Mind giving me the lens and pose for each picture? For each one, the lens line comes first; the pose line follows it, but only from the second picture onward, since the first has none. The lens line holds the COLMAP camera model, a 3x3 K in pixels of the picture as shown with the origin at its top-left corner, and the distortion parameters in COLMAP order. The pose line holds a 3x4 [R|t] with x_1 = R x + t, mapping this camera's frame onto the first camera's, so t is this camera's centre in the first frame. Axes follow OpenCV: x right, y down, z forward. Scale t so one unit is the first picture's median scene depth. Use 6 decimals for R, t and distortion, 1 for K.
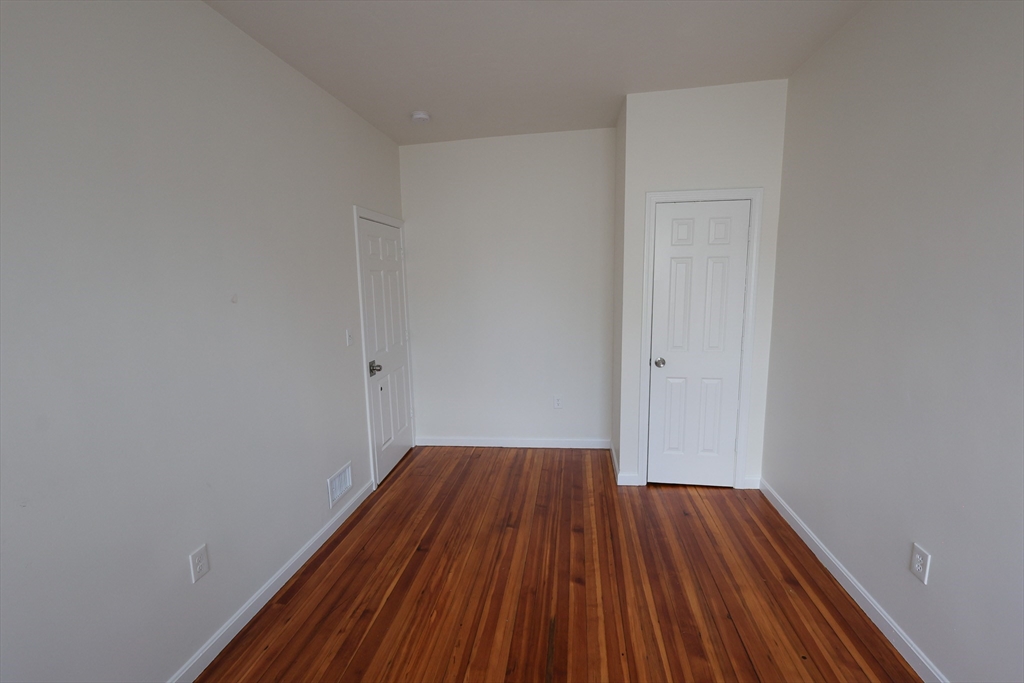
lens RADIAL K [[444.9, 0, 516.9], [0, 444.9, 339.8], [0, 0, 1]] dist [0.007509, -0.000220]
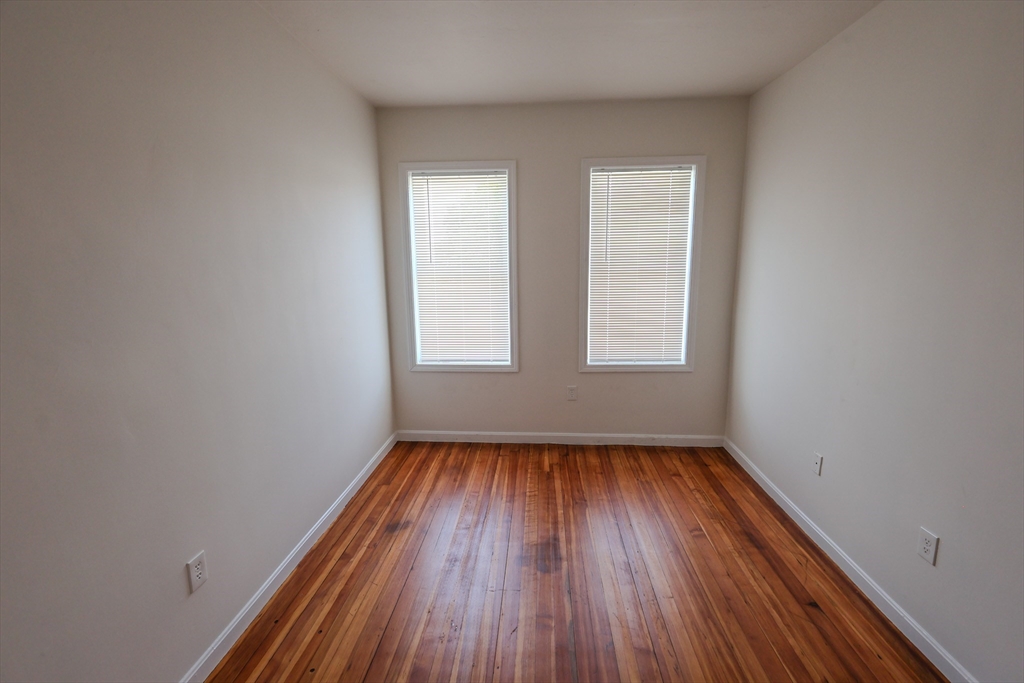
lens RADIAL K [[444.9, 0, 516.9], [0, 444.9, 339.8], [0, 0, 1]] dist [0.007509, -0.000220]
pose [[-0.996346, 0.046607, -0.071574, 0.160215], [0.021865, 0.949253, 0.313753, -0.173188], [0.082565, 0.311042, -0.946803, 1.159013]]
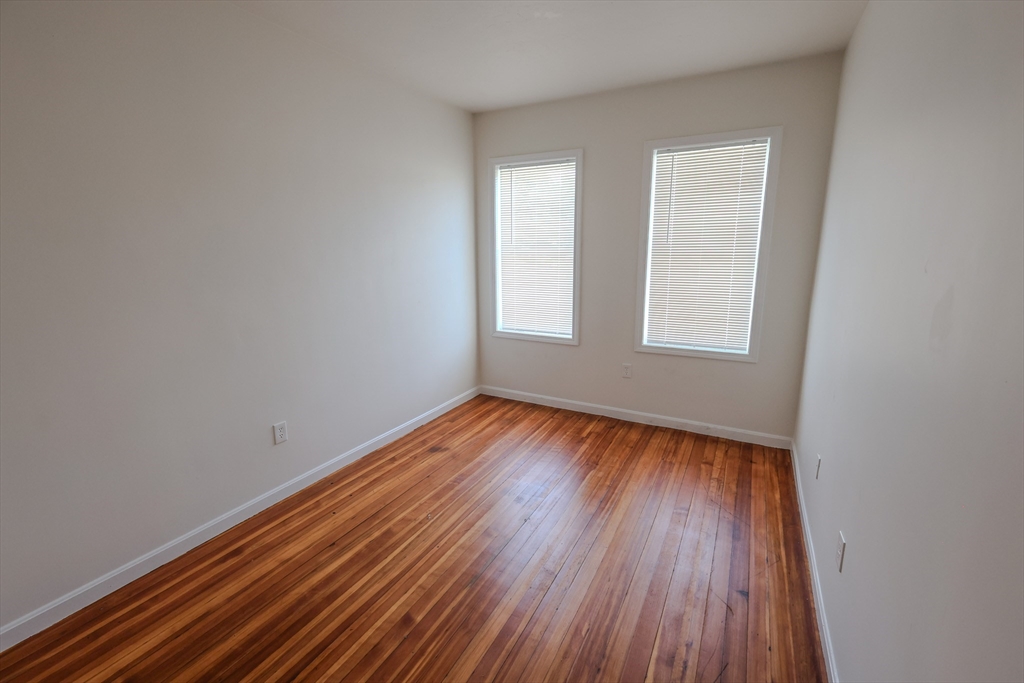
lens RADIAL K [[444.9, 0, 516.9], [0, 444.9, 339.8], [0, 0, 1]] dist [0.007509, -0.000220]
pose [[-0.937636, -0.044414, 0.344770, -0.262753], [0.074960, 0.942637, 0.325294, -0.166456], [-0.339440, 0.330851, -0.880521, 1.267847]]
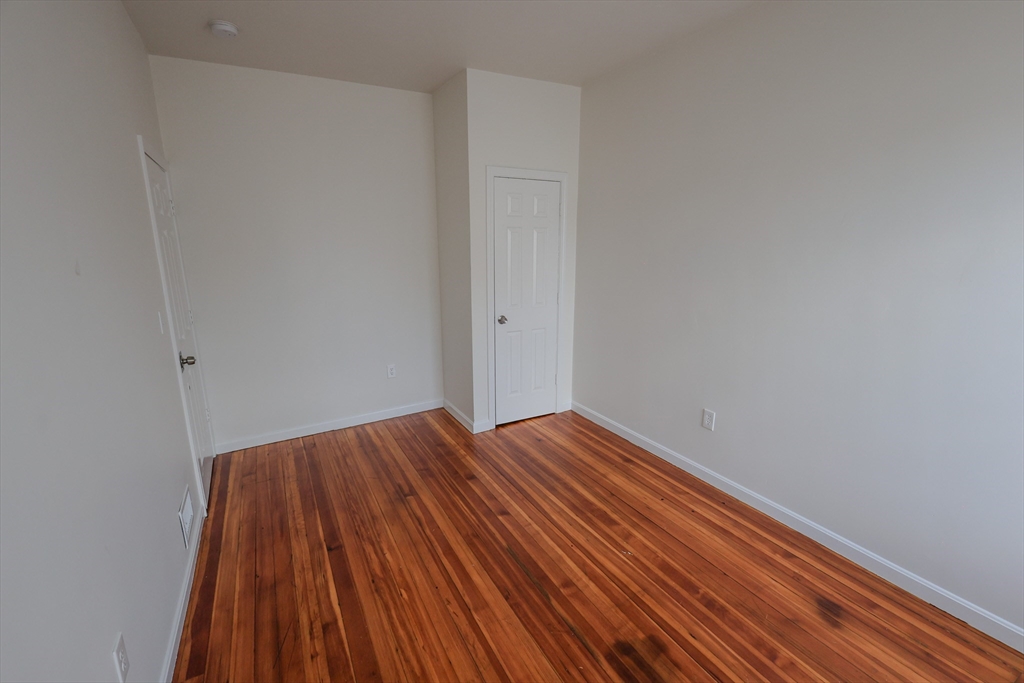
lens RADIAL K [[444.9, 0, 516.9], [0, 444.9, 339.8], [0, 0, 1]] dist [0.007509, -0.000220]
pose [[0.796508, -0.115934, 0.593410, -0.391090], [0.074340, 0.992776, 0.094174, -0.002908], [-0.600041, -0.030896, 0.799372, 0.071853]]
